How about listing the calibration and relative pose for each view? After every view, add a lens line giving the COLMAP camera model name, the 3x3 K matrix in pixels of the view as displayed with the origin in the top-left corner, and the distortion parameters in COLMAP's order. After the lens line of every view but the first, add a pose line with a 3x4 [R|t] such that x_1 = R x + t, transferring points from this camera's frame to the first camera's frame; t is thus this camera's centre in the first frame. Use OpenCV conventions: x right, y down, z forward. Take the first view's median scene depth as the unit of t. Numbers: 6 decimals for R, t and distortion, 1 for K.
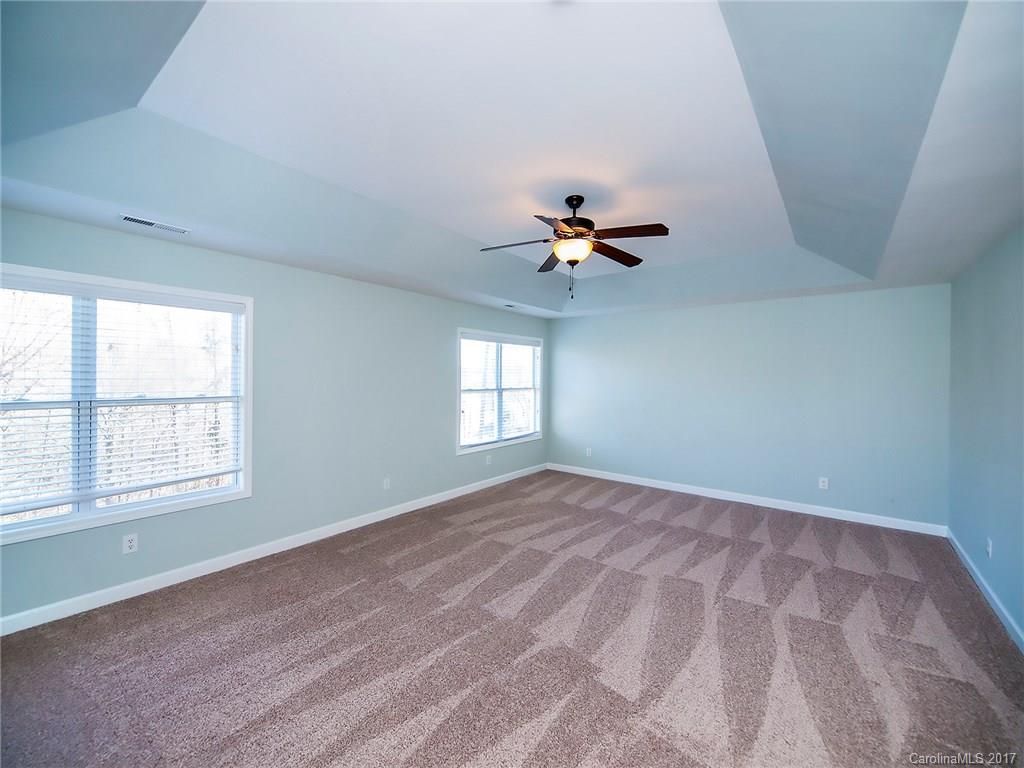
lens RADIAL K [[422.8, 0, 517.1], [0, 422.8, 380.2], [0, 0, 1]] dist [0.011106, -0.006166]
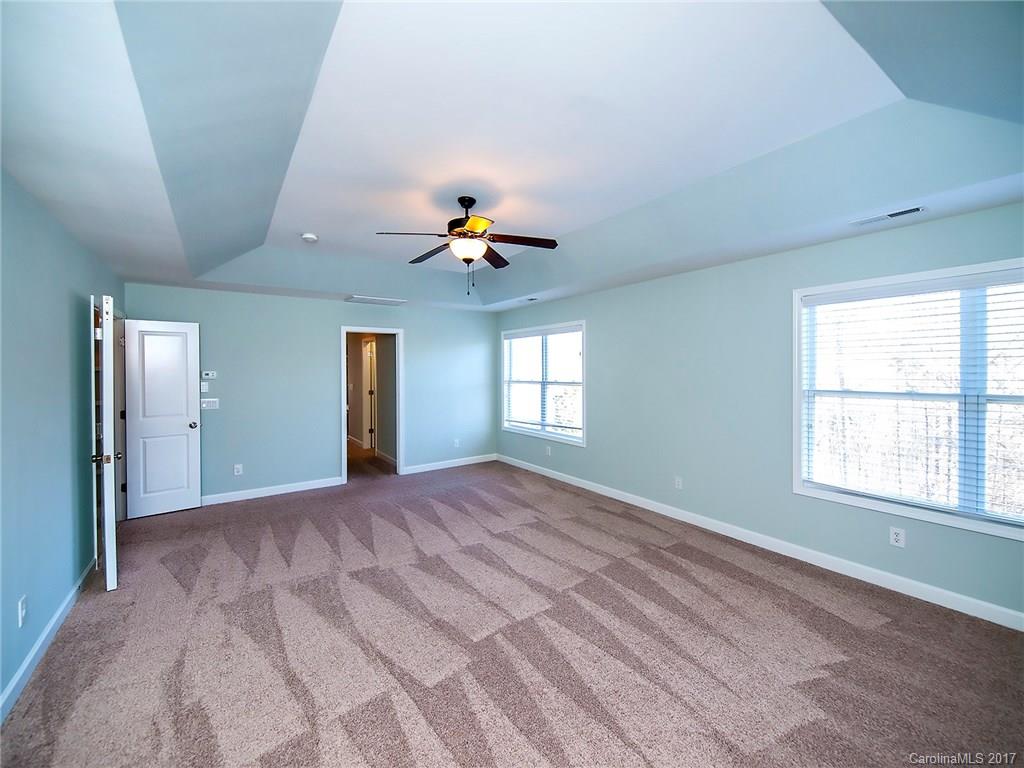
lens RADIAL K [[422.8, 0, 503.9], [0, 422.8, 375.0], [0, 0, 1]] dist [0.011106, -0.006166]
pose [[-0.337232, 0.006843, -0.941397, 0.587106], [-0.005017, 0.999946, 0.009066, -0.002406], [0.941408, 0.007780, -0.337179, 0.785016]]
